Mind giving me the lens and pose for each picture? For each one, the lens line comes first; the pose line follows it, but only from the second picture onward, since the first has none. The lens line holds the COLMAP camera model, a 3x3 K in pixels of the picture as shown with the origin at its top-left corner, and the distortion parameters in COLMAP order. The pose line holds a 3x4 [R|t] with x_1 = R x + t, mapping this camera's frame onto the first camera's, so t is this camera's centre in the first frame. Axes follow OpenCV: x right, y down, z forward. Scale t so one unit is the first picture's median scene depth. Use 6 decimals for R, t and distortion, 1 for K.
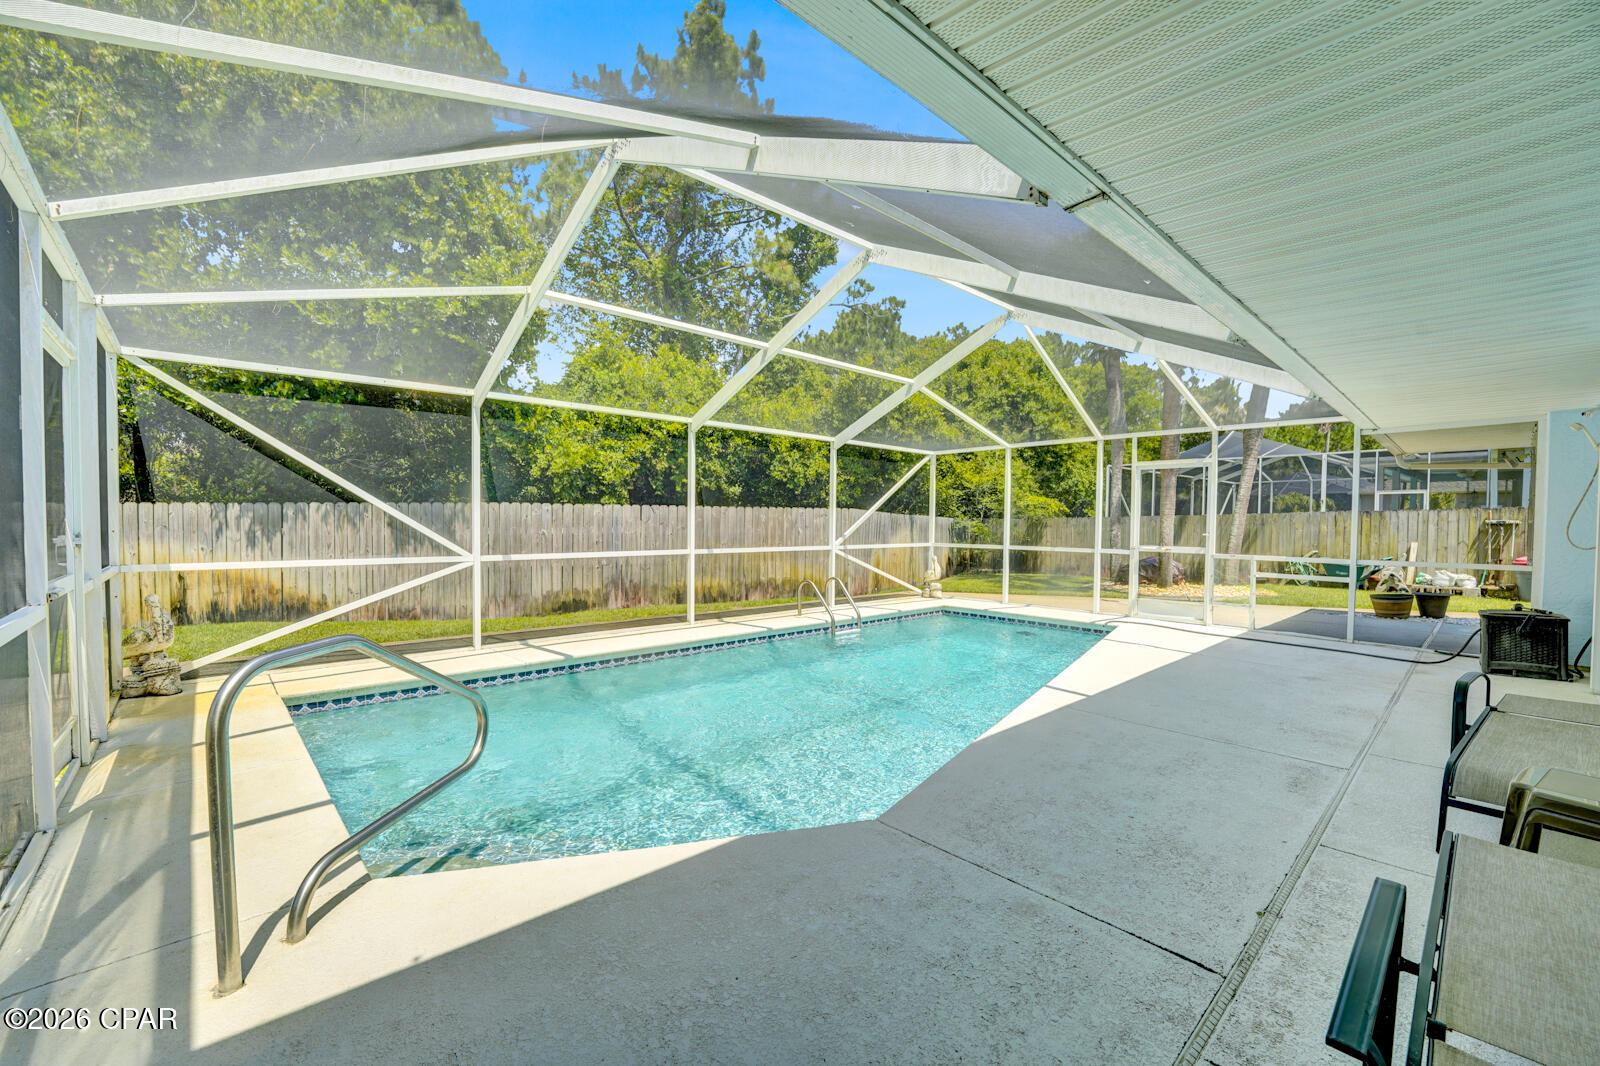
lens RADIAL K [[660.2, 0, 804.7], [0, 660.2, 540.1], [0, 0, 1]] dist [-0.013138, -0.000549]
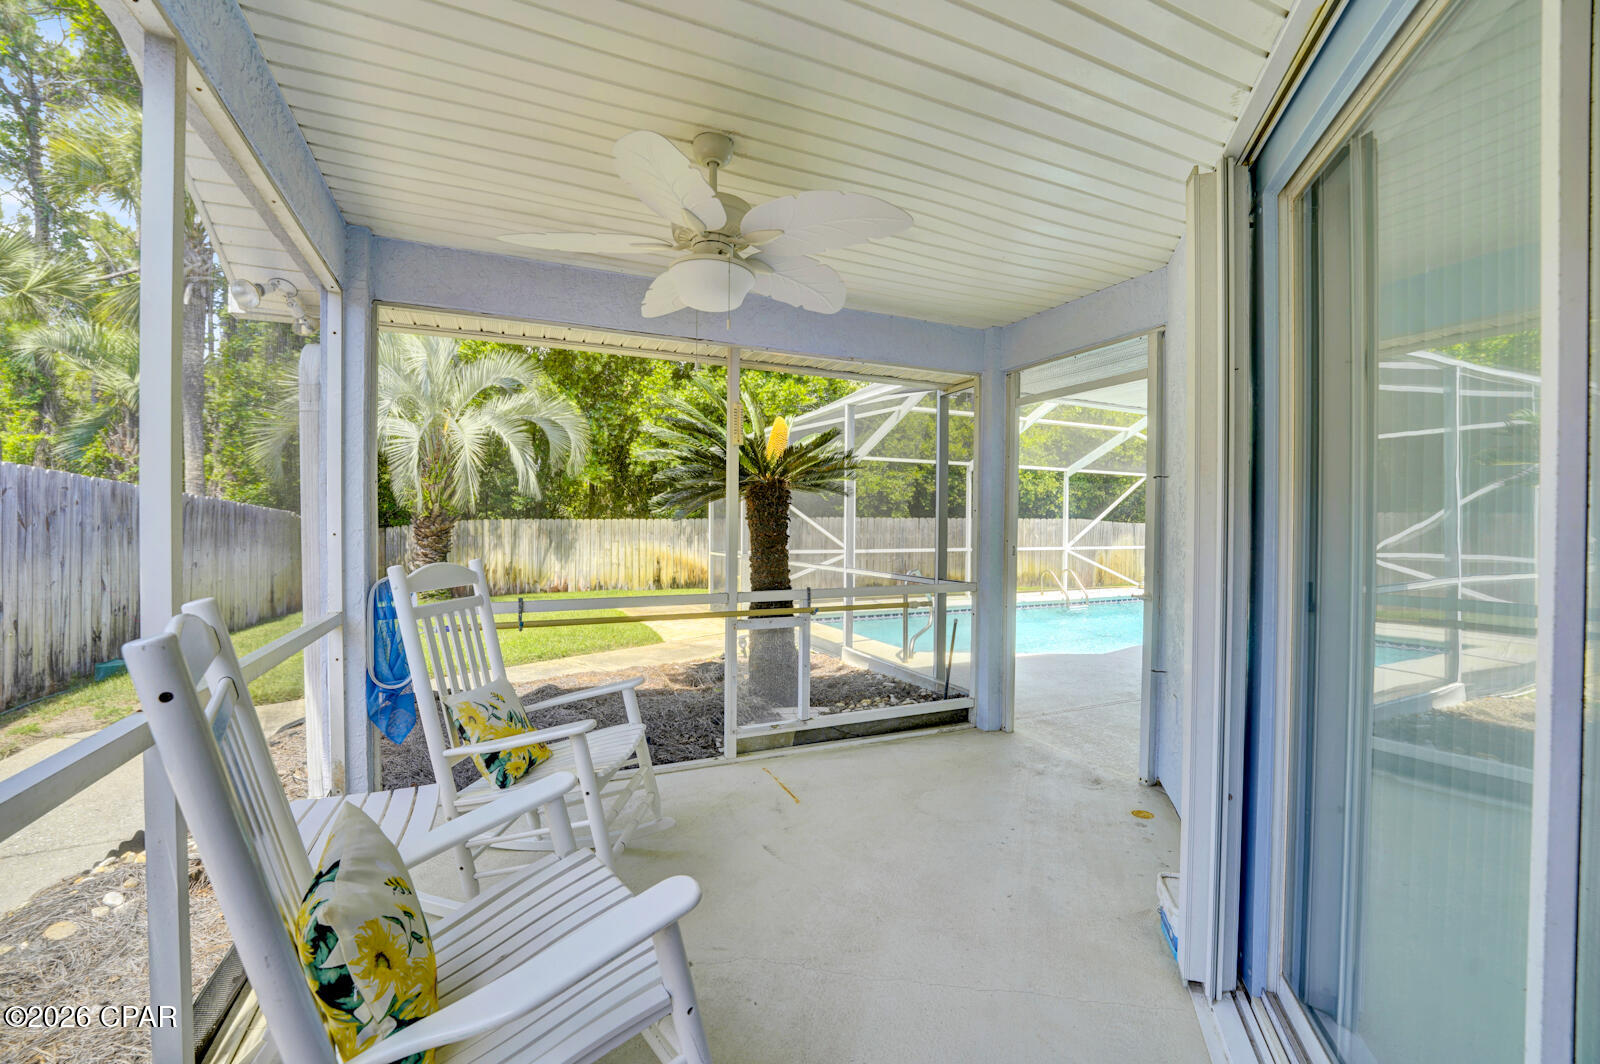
lens RADIAL K [[655.7, 0, 796.5], [0, 655.7, 540.2], [0, 0, 1]] dist [-0.023207, 0.001787]
pose [[0.945017, 0.005224, -0.326981, -0.038080], [-0.007582, 0.999954, -0.005937, 0.005715], [0.326935, 0.008089, 0.945012, -0.423686]]
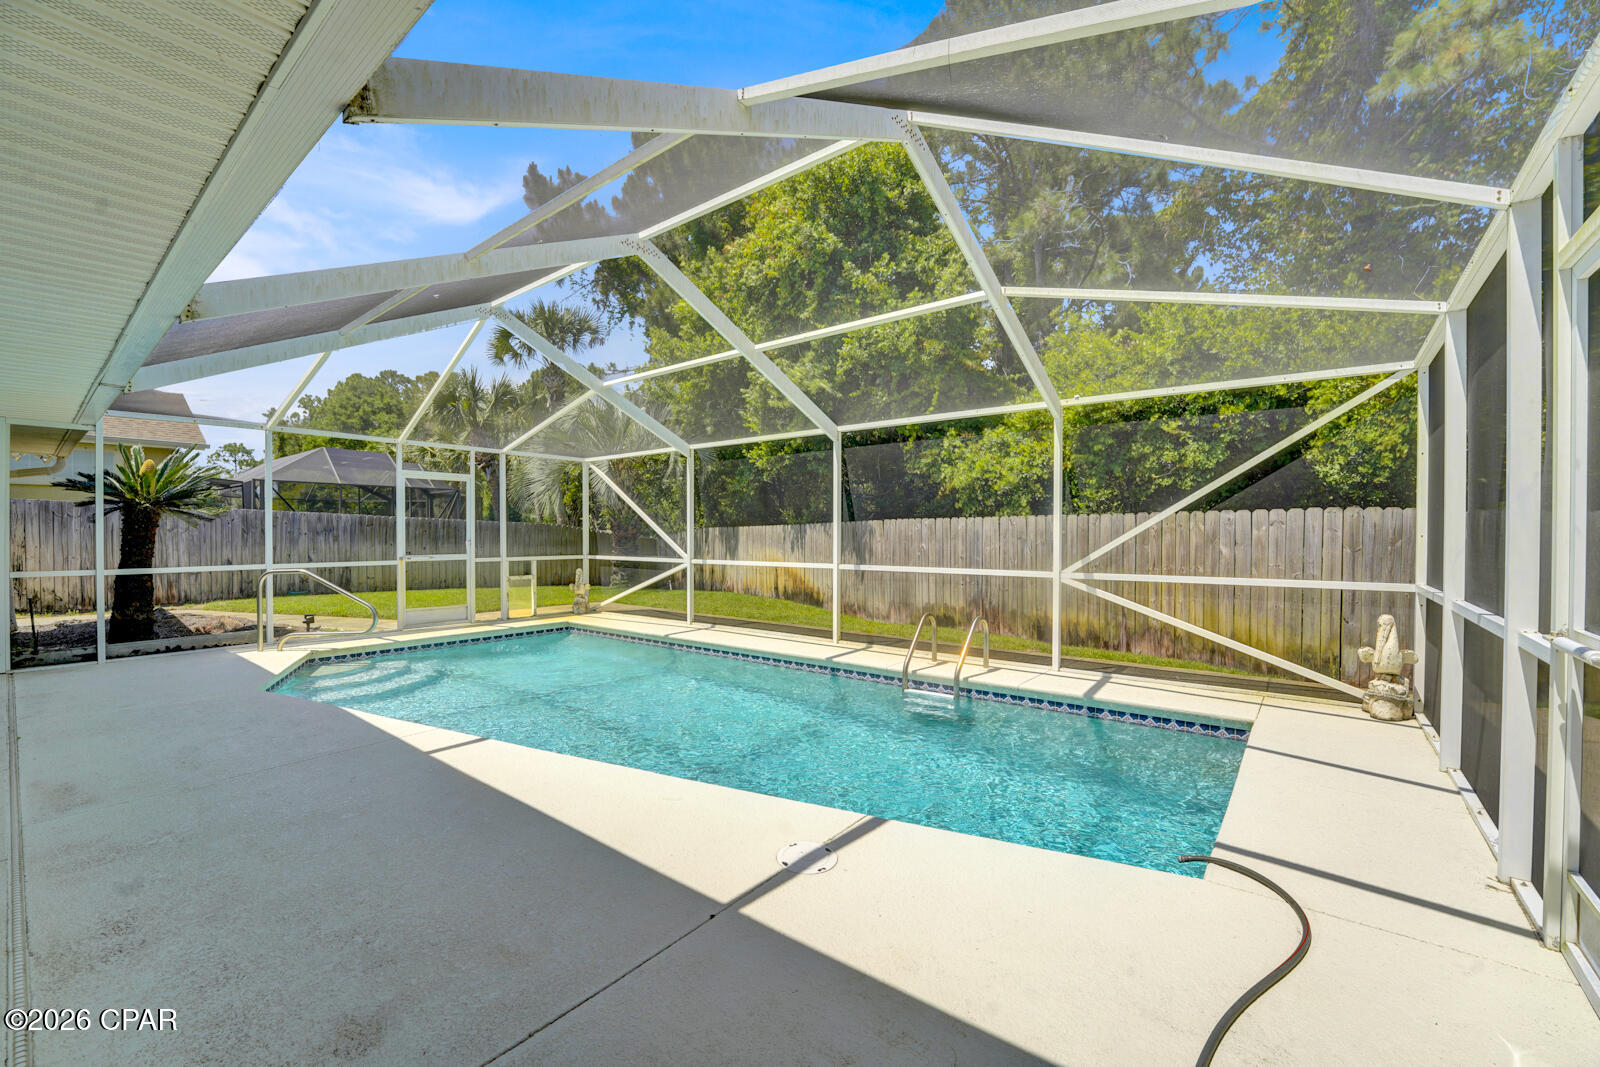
lens RADIAL K [[660.2, 0, 769.4], [0, 660.2, 533.4], [0, 0, 1]] dist [-0.013138, -0.000549]
pose [[0.112242, -0.006662, -0.993659, 0.587974], [-0.026242, 0.999609, -0.009666, -0.014320], [0.993334, 0.027161, 0.112023, 0.615358]]
